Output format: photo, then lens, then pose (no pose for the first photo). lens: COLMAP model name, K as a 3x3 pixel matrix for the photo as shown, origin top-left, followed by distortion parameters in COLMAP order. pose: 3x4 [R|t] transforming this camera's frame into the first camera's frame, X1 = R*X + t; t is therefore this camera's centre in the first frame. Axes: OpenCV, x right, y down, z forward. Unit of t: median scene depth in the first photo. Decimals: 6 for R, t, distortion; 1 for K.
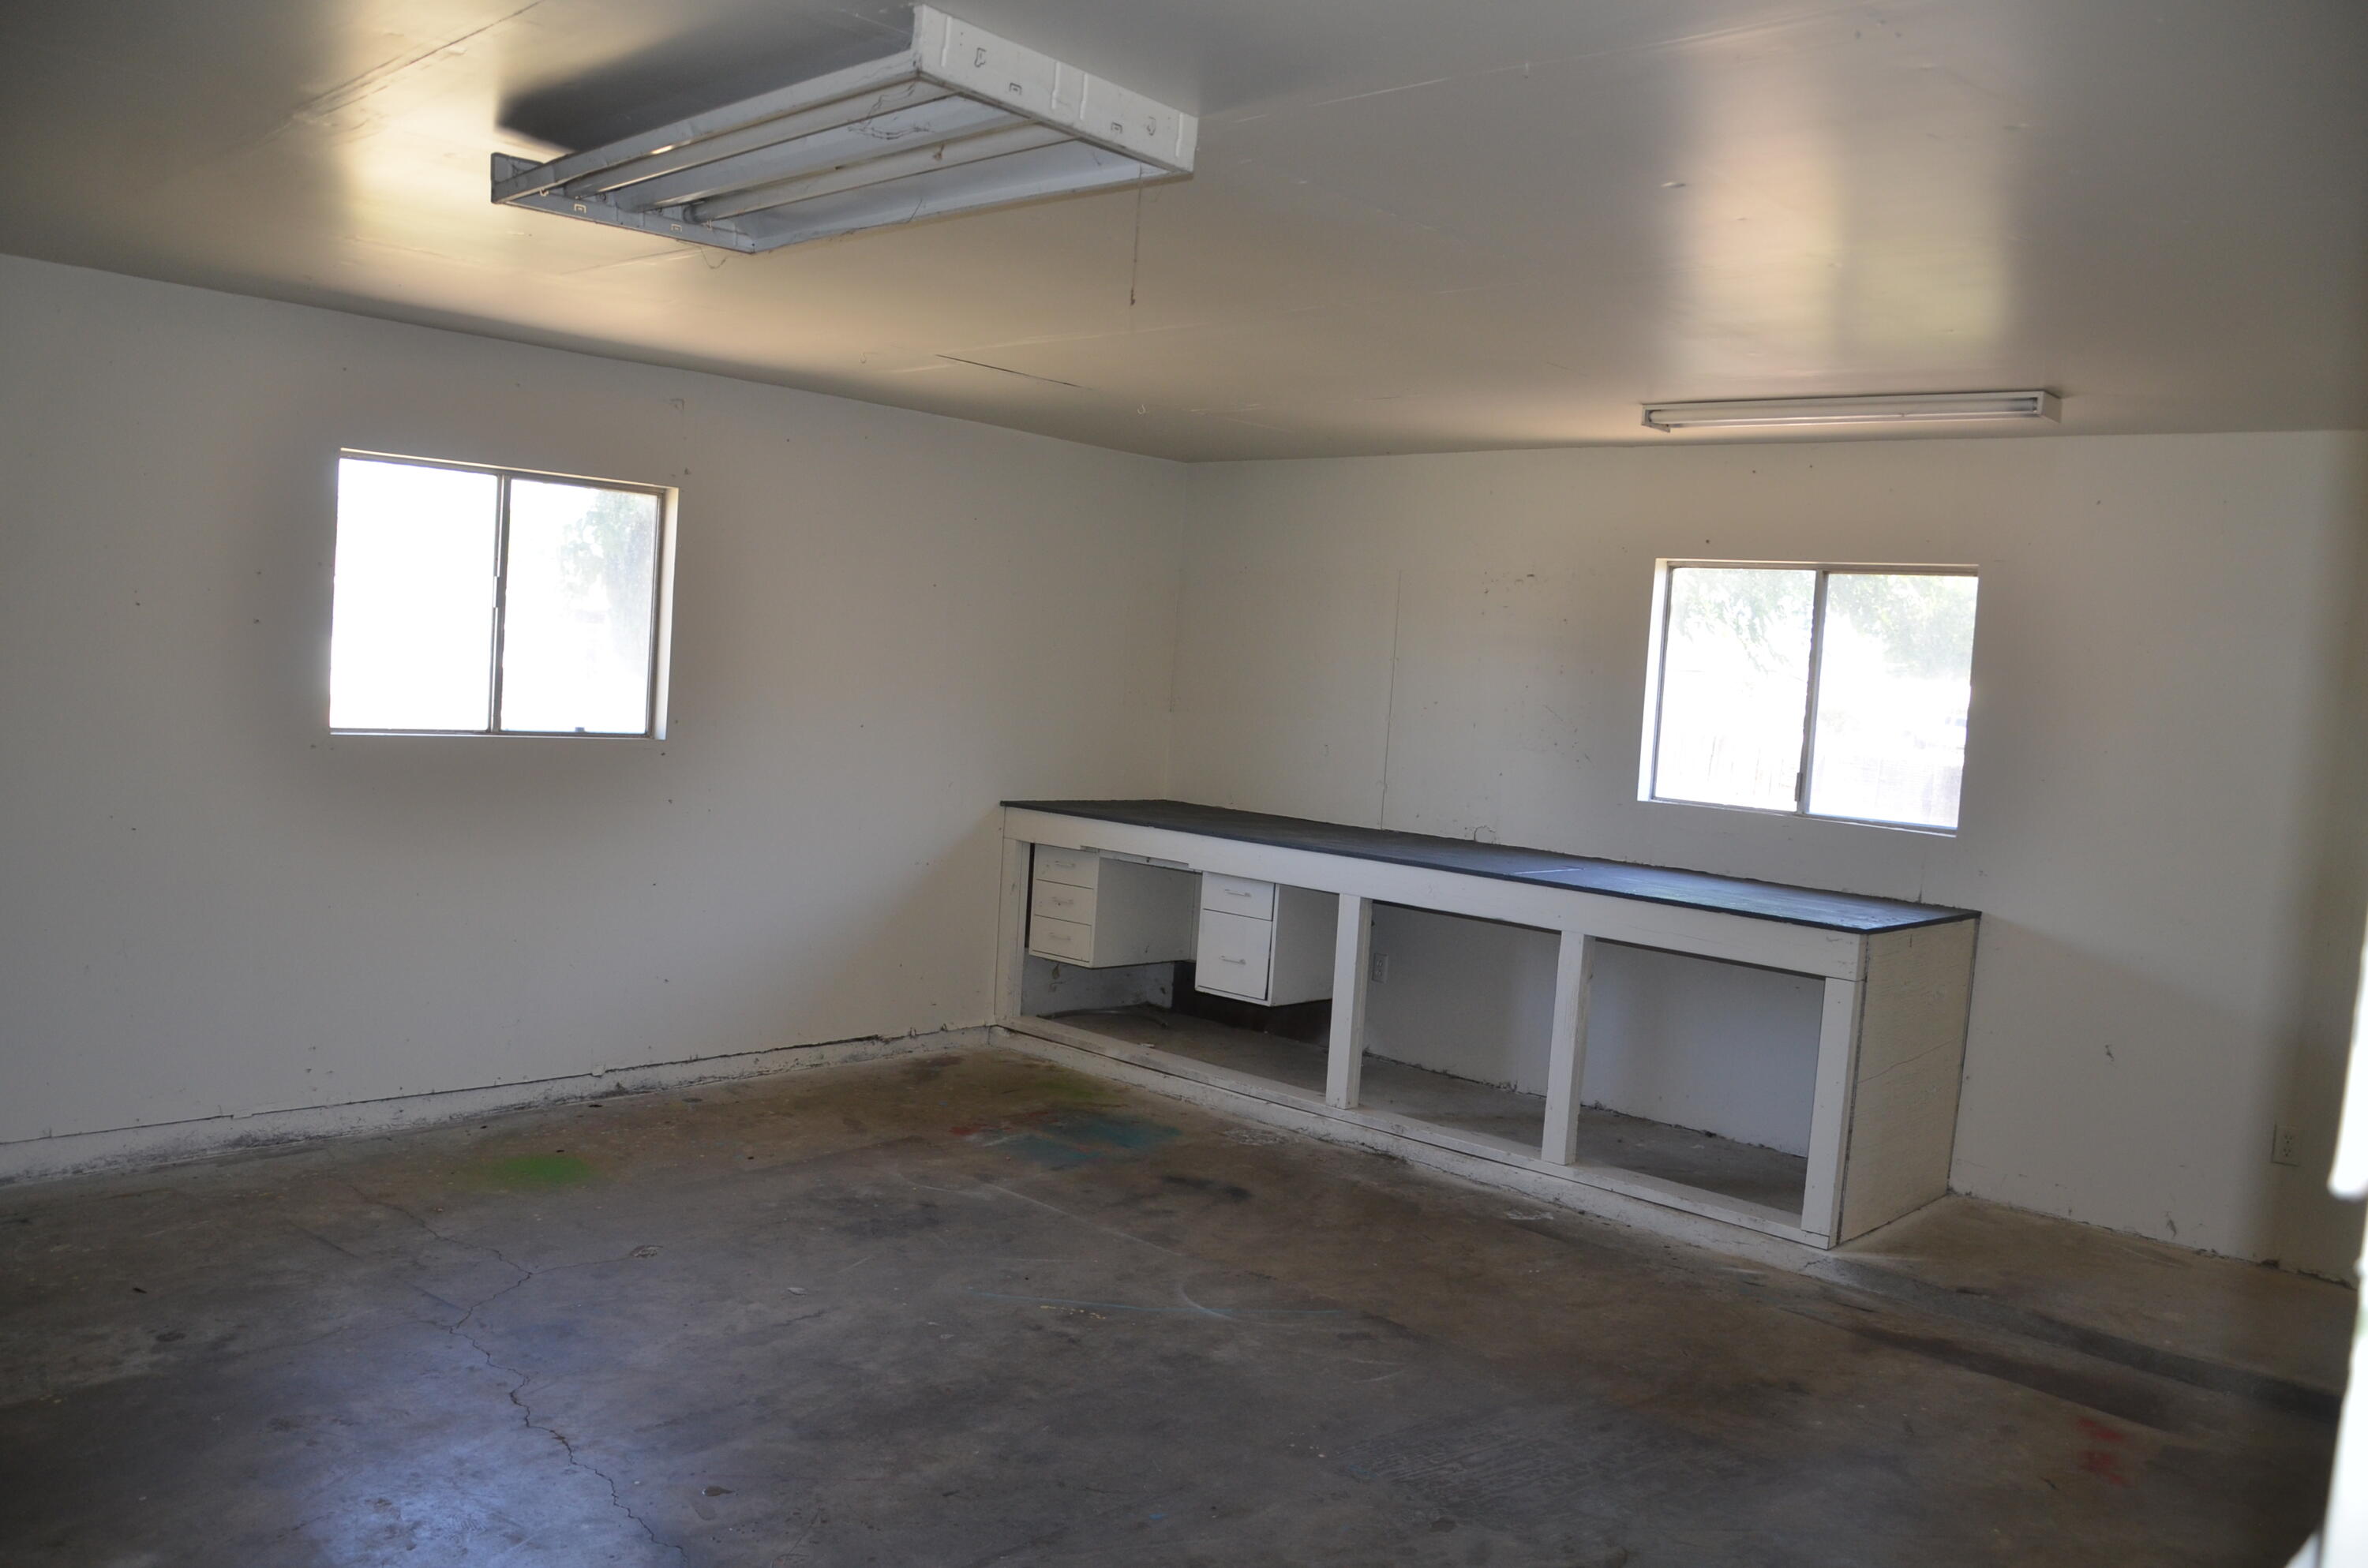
lens RADIAL K [[1851.4, 0, 1177.6], [0, 1851.4, 831.3], [0, 0, 1]] dist [-0.163858, 0.127333]
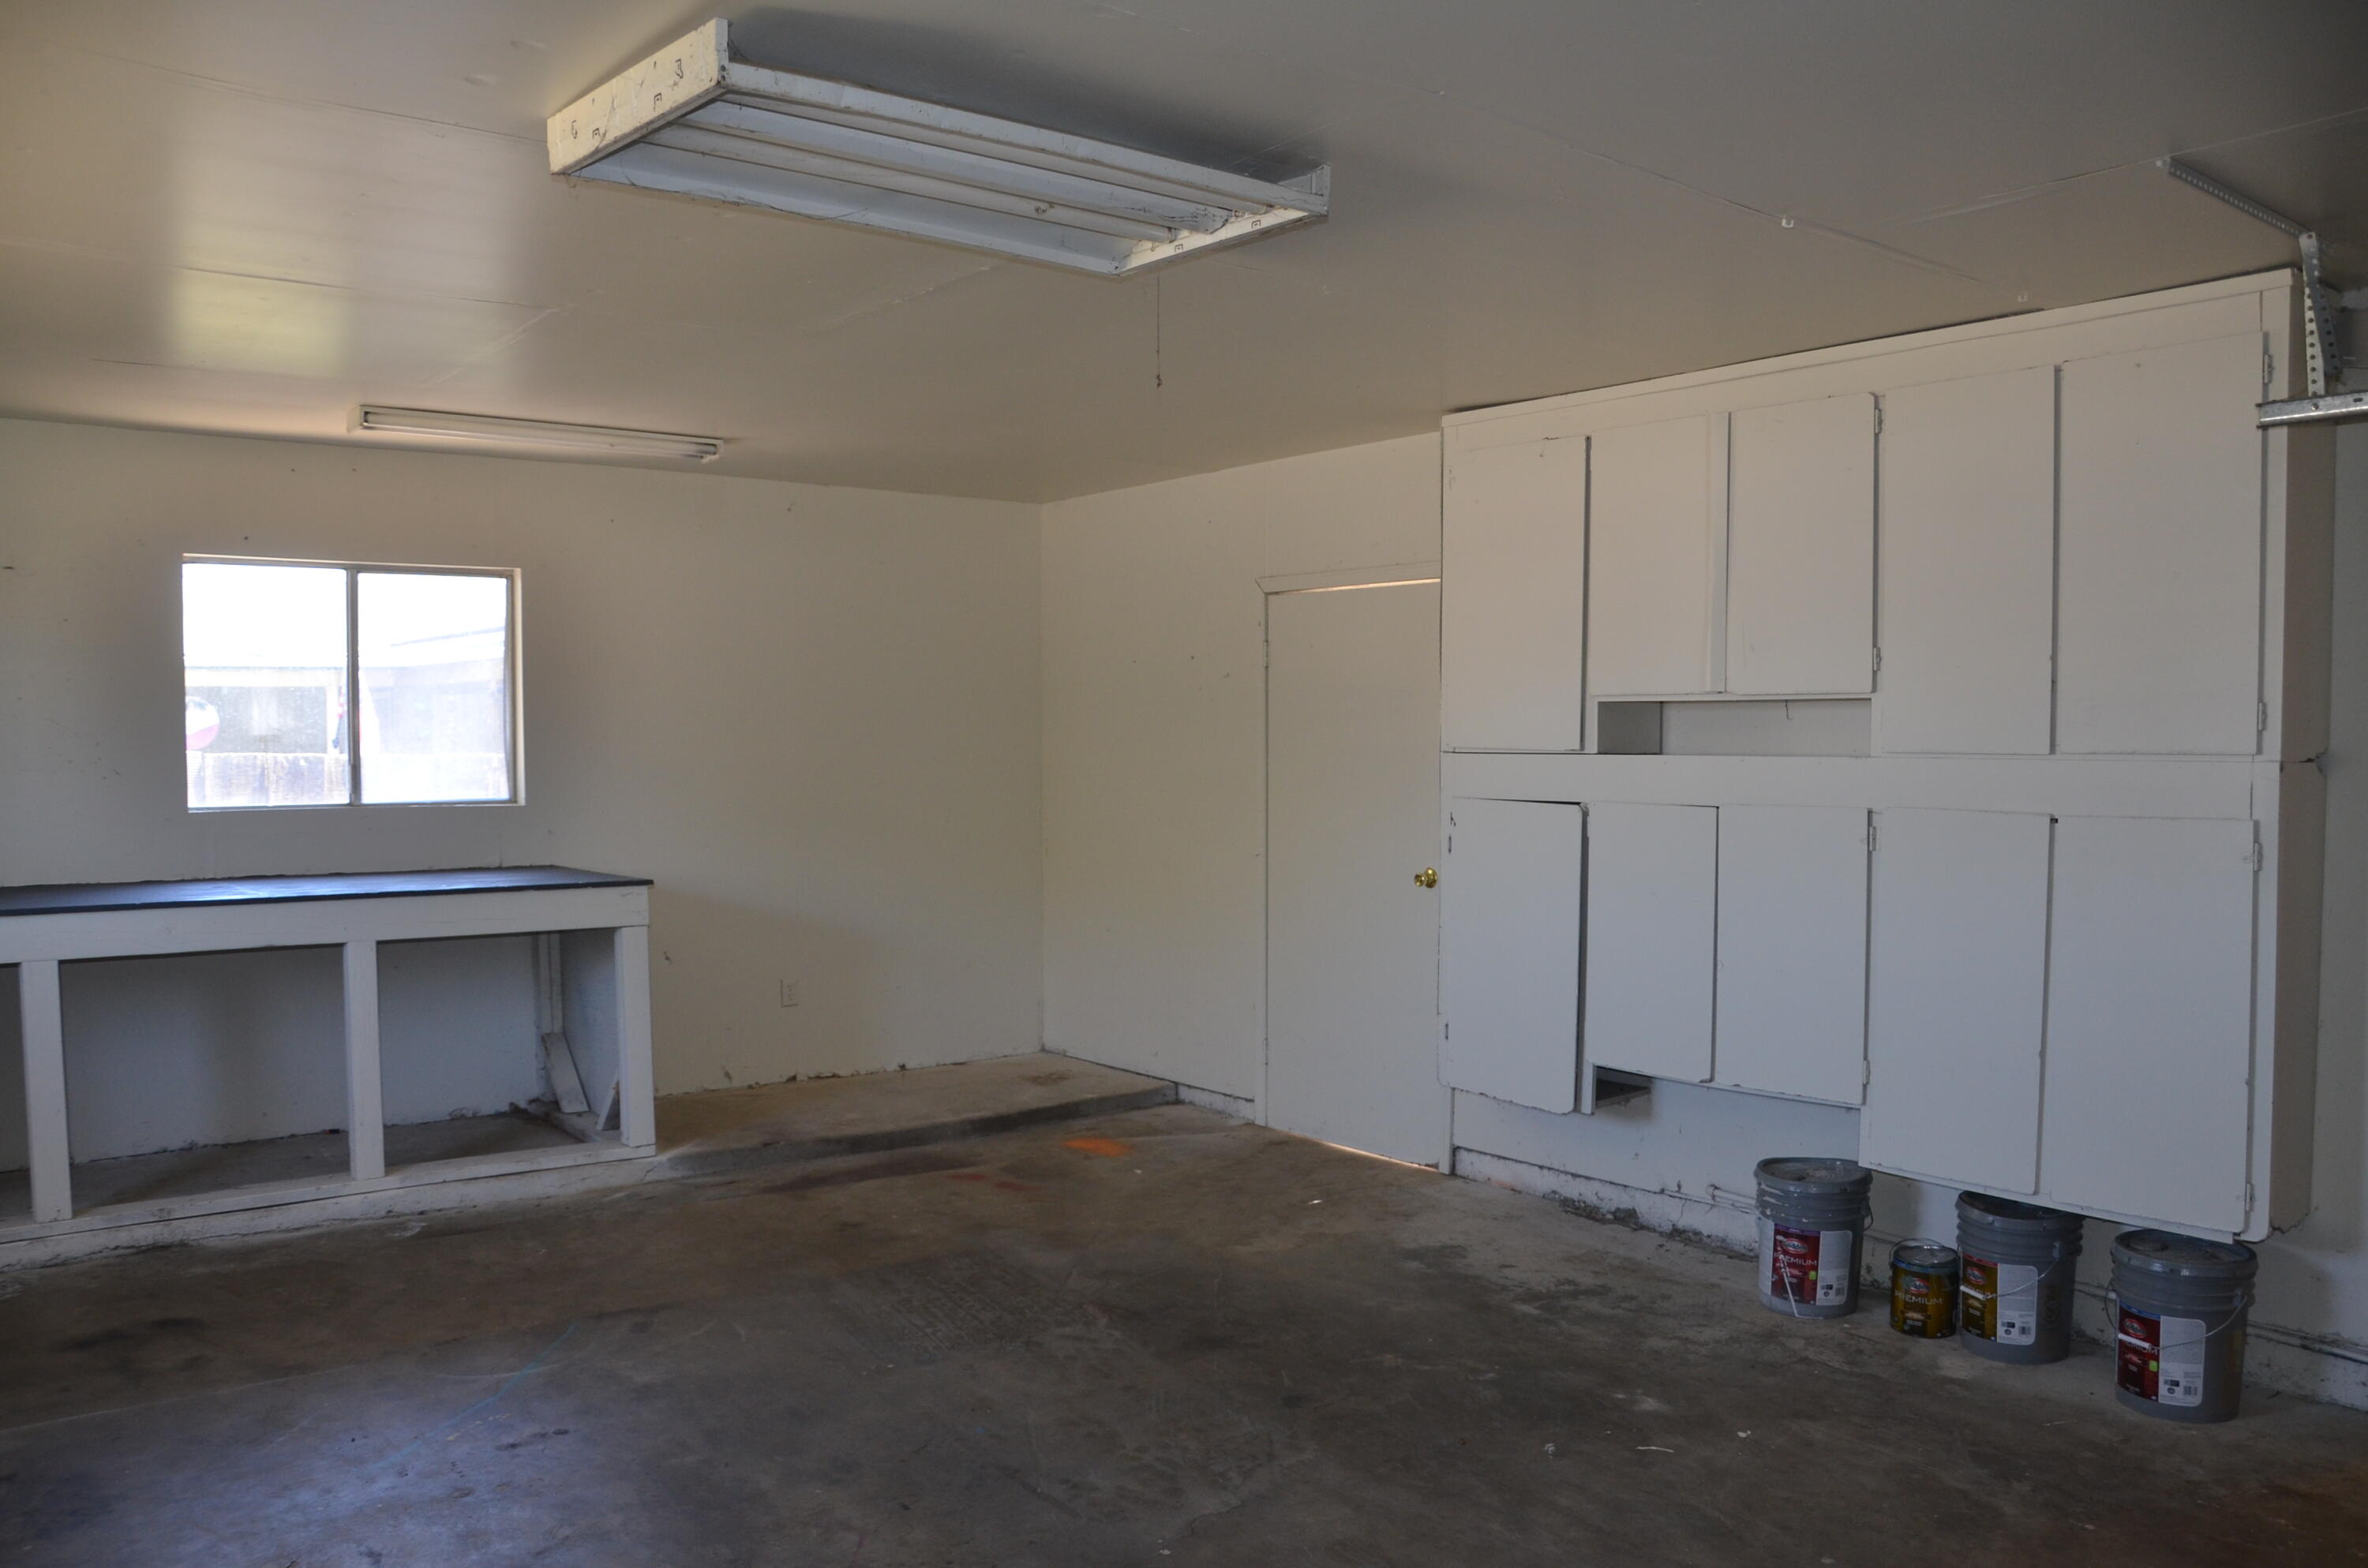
lens RADIAL K [[1851.4, 0, 1177.6], [0, 1851.4, 831.3], [0, 0, 1]] dist [-0.163858, 0.127333]
pose [[0.134914, -0.113915, 0.984287, -0.688547], [0.096783, 0.990134, 0.101326, -0.060299], [-0.986119, 0.081592, 0.144608, 0.443644]]
